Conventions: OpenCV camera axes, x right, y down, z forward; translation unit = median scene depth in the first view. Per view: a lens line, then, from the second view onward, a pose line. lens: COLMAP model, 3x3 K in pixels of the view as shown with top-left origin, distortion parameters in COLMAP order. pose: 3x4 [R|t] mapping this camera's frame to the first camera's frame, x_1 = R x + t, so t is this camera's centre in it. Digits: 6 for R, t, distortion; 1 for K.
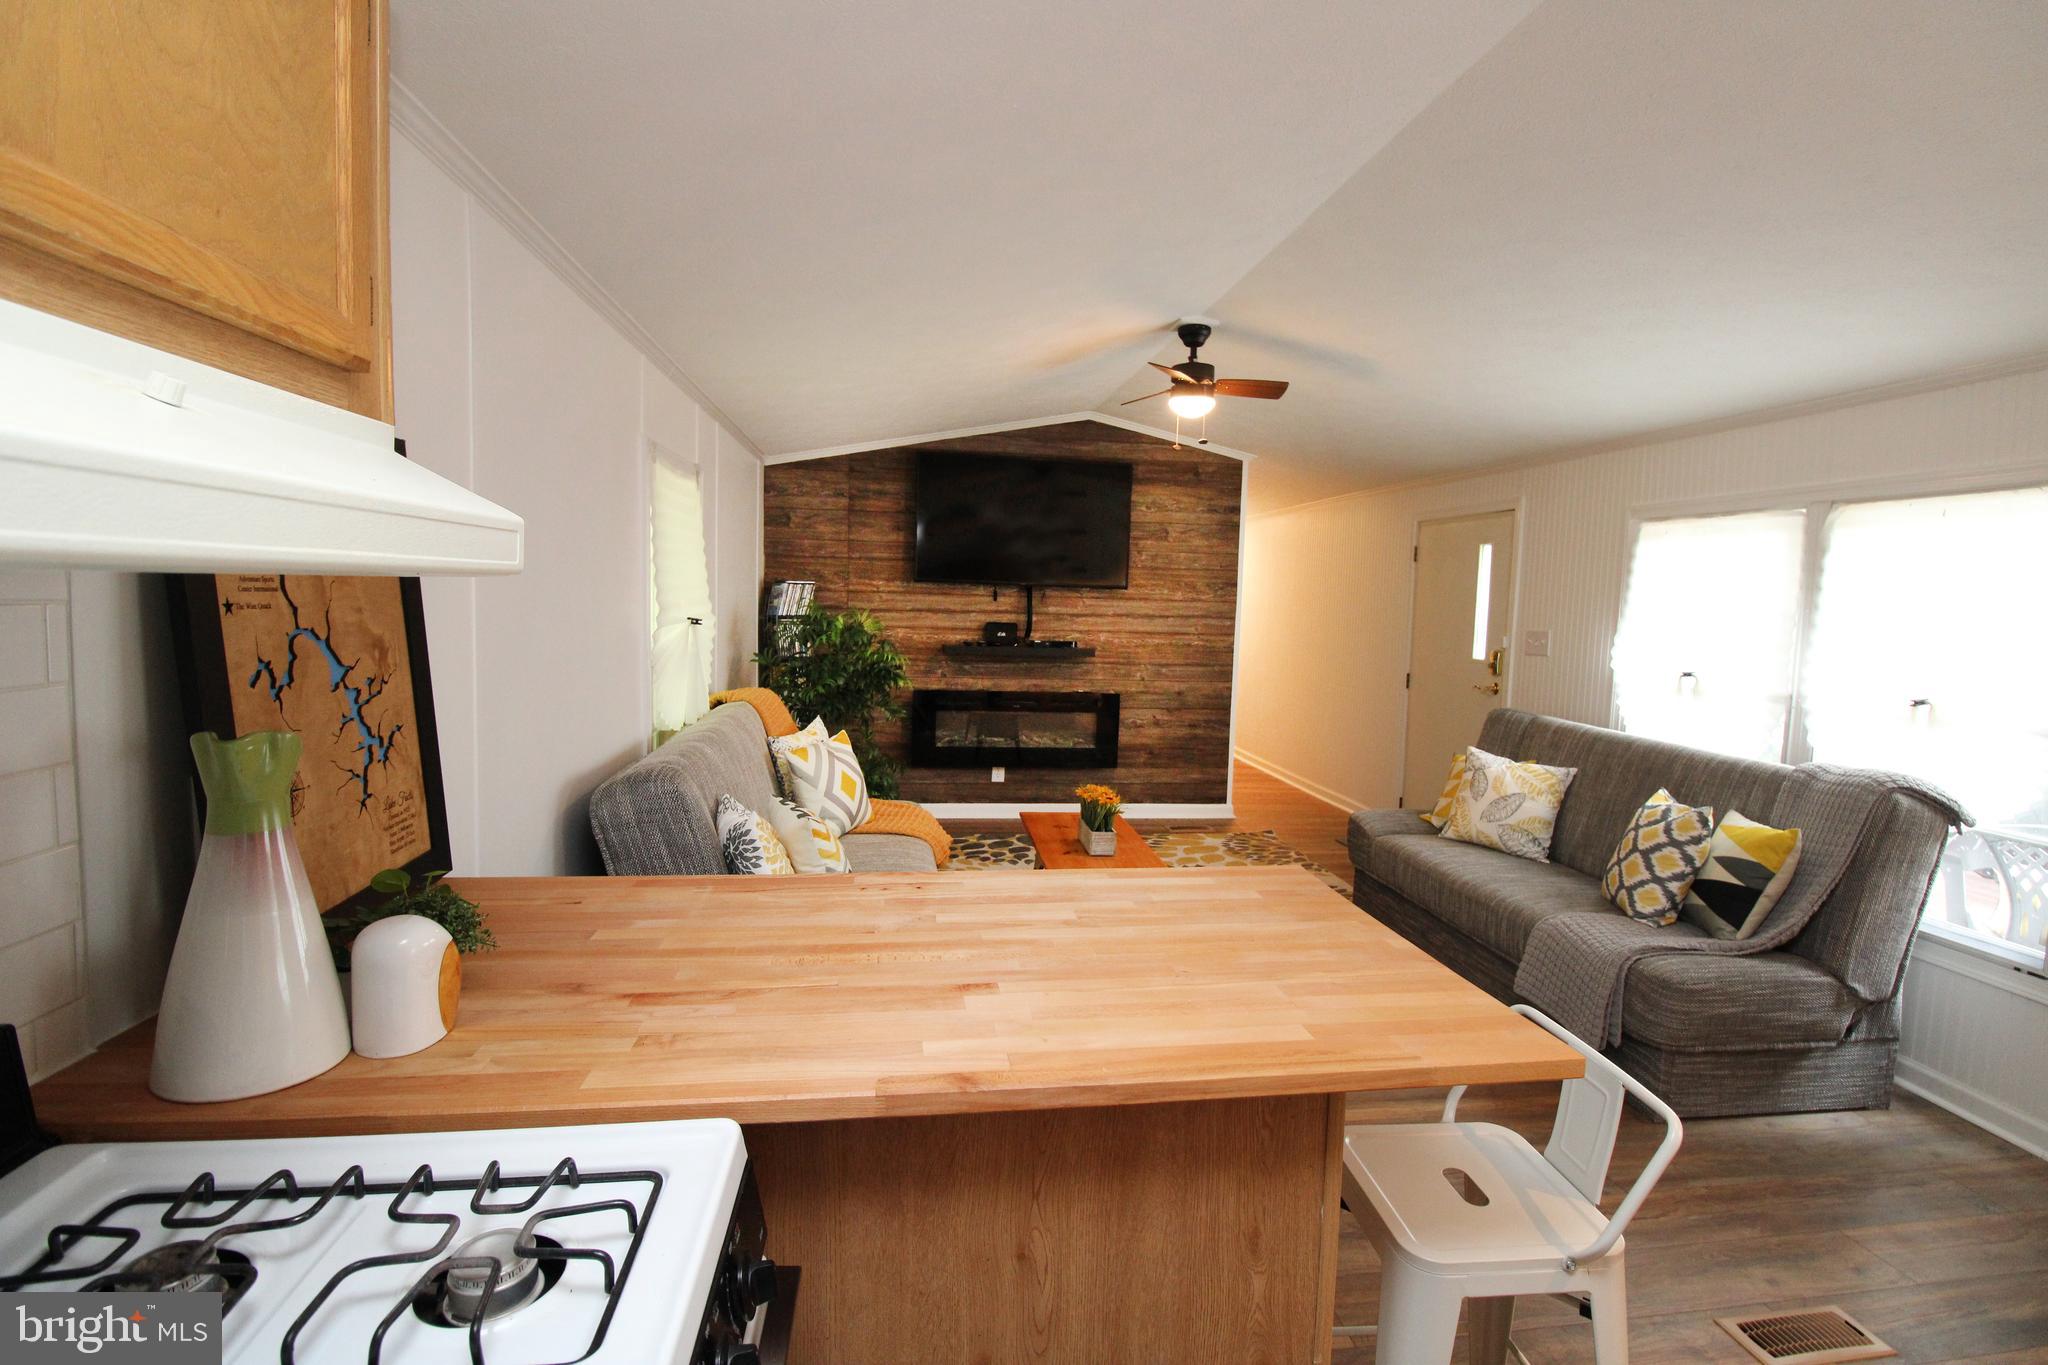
lens RADIAL K [[942.5, 0, 1028.0], [0, 942.5, 682.6], [0, 0, 1]] dist [-0.020541, -0.004492]
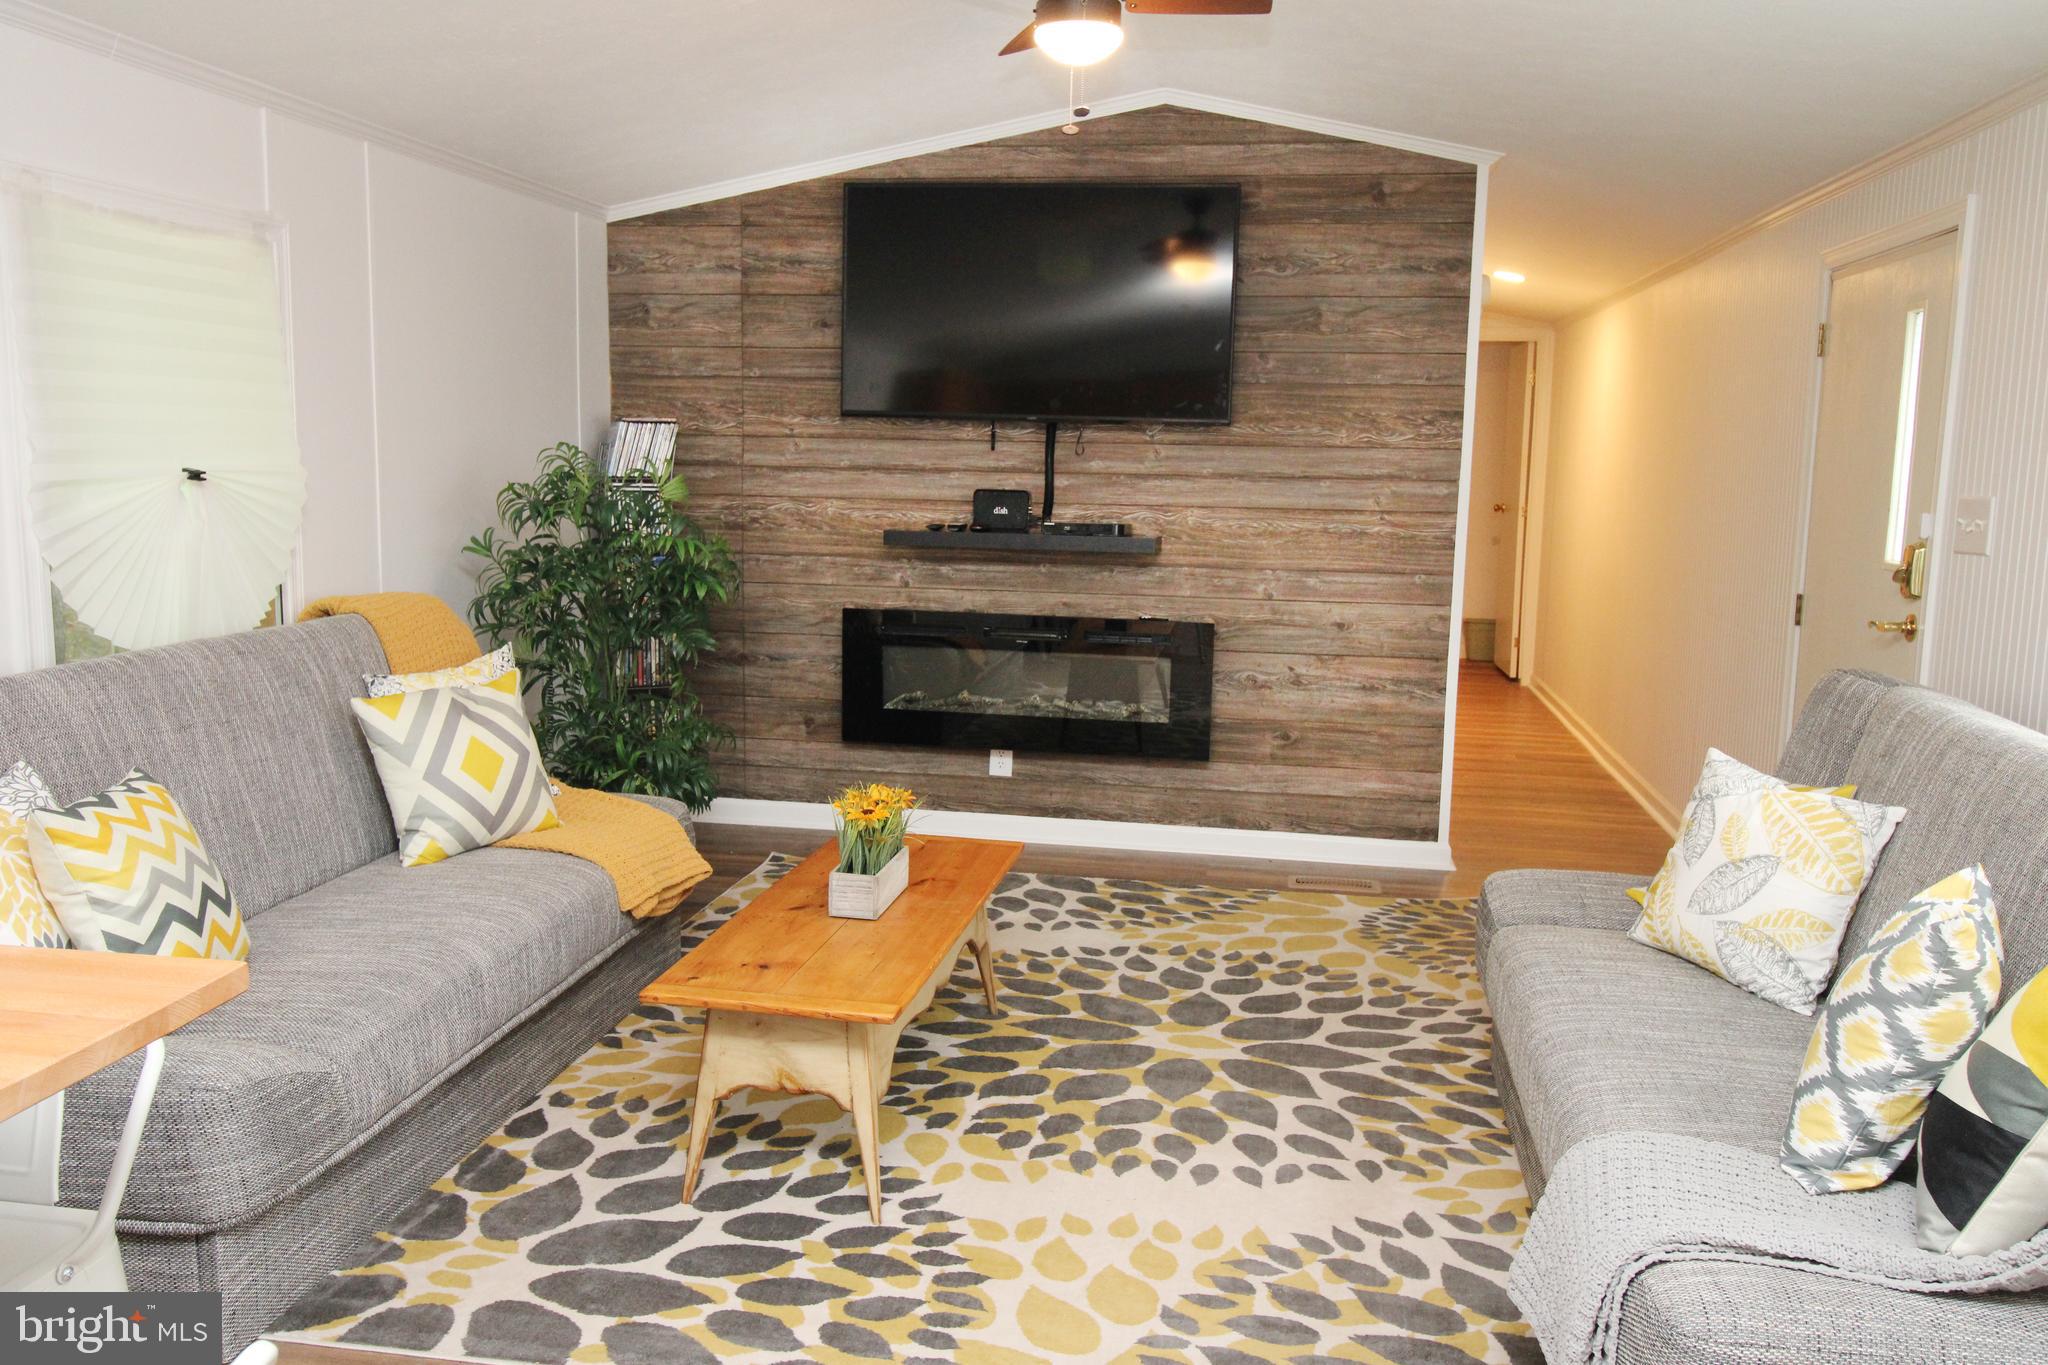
lens RADIAL K [[1597.5, 0, 1021.9], [0, 1597.5, 676.7], [0, 0, 1]] dist [0.007389, 0.011187]
pose [[0.954080, 0.032913, -0.297739, 0.265097], [-0.019959, 0.998721, 0.046447, 0.002173], [0.298887, -0.038371, 0.953517, 0.104538]]
